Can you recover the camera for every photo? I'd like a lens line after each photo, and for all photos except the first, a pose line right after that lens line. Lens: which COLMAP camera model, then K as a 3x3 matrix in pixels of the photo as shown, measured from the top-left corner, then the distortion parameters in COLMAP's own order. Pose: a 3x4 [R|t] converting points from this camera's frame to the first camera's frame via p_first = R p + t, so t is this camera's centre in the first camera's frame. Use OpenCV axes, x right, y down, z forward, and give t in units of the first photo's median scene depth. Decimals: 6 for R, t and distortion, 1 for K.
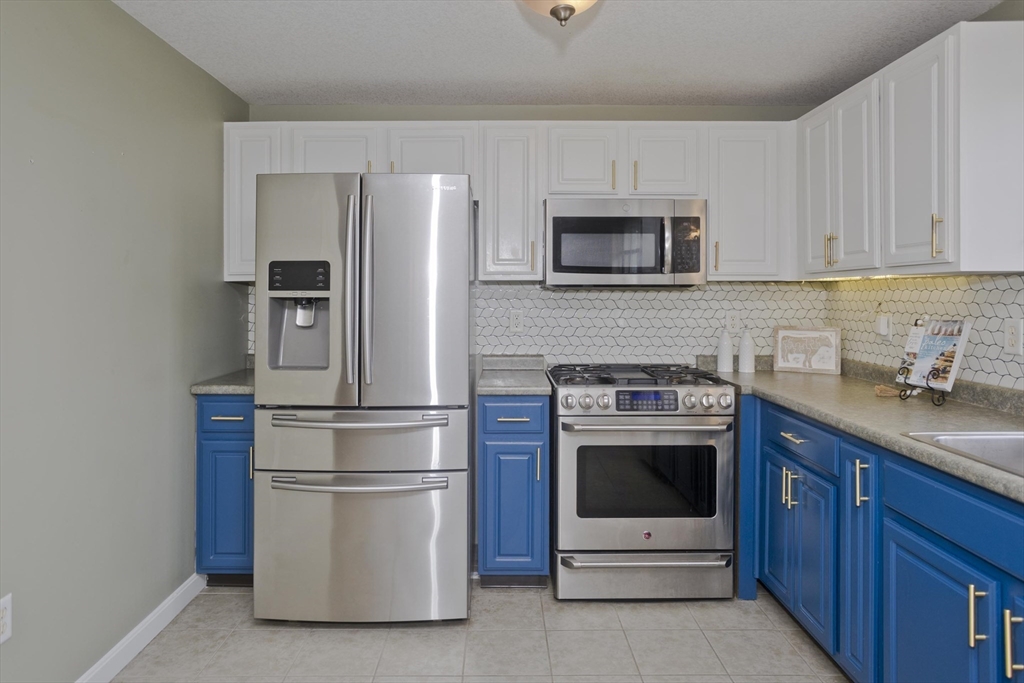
lens RADIAL K [[648.1, 0, 506.6], [0, 648.1, 293.7], [0, 0, 1]] dist [-0.002928, 0.007811]
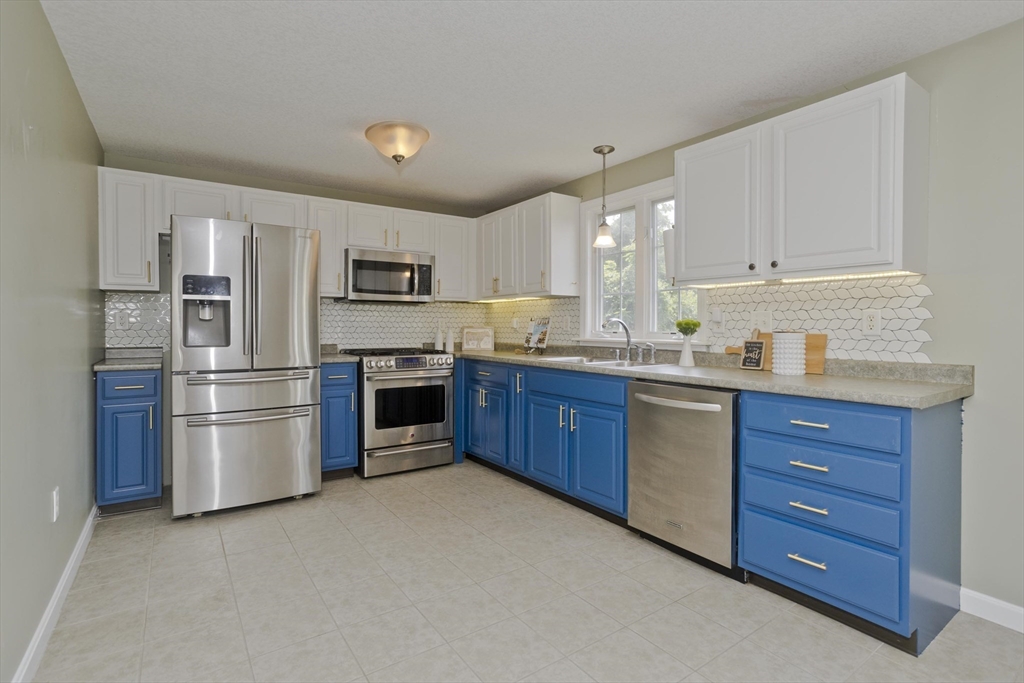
lens RADIAL K [[500.1, 0, 508.3], [0, 500.1, 331.3], [0, 0, 1]] dist [-0.043044, 0.029698]
pose [[0.831954, -0.004253, 0.554828, -0.344848], [-0.002499, 0.999932, 0.011413, 0.058703], [-0.554838, -0.010881, 0.831887, -0.340274]]
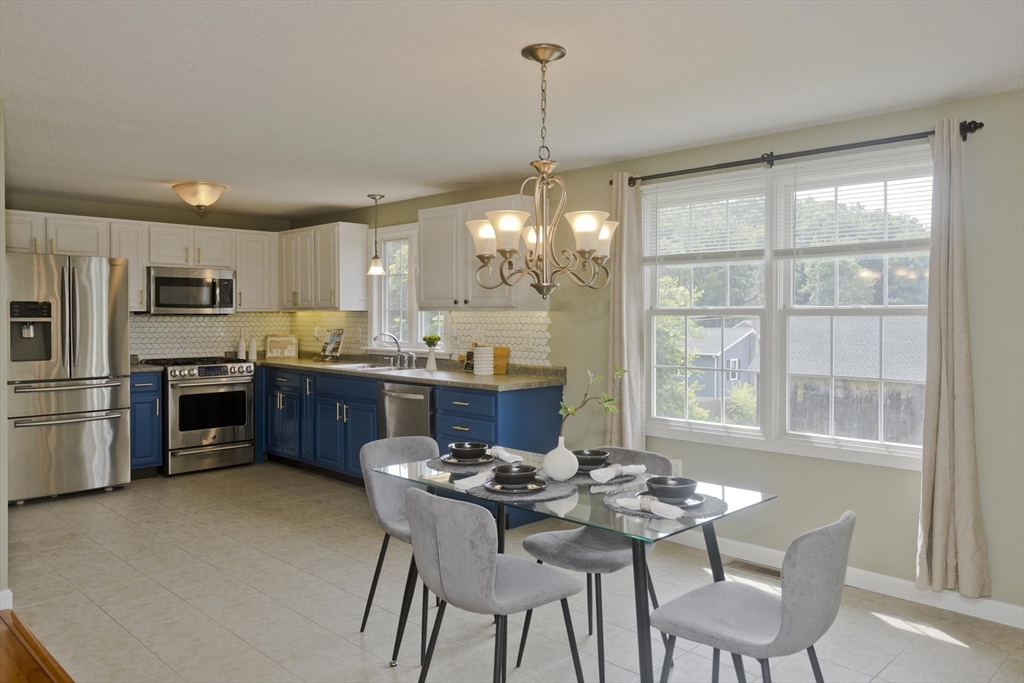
lens RADIAL K [[742.5, 0, 503.2], [0, 742.5, 325.8], [0, 0, 1]] dist [-0.011467, 0.040456]
pose [[0.719389, -0.010115, 0.694534, -0.751782], [-0.000846, 0.999880, 0.015438, -0.014528], [-0.694607, -0.011694, 0.719294, -1.322740]]
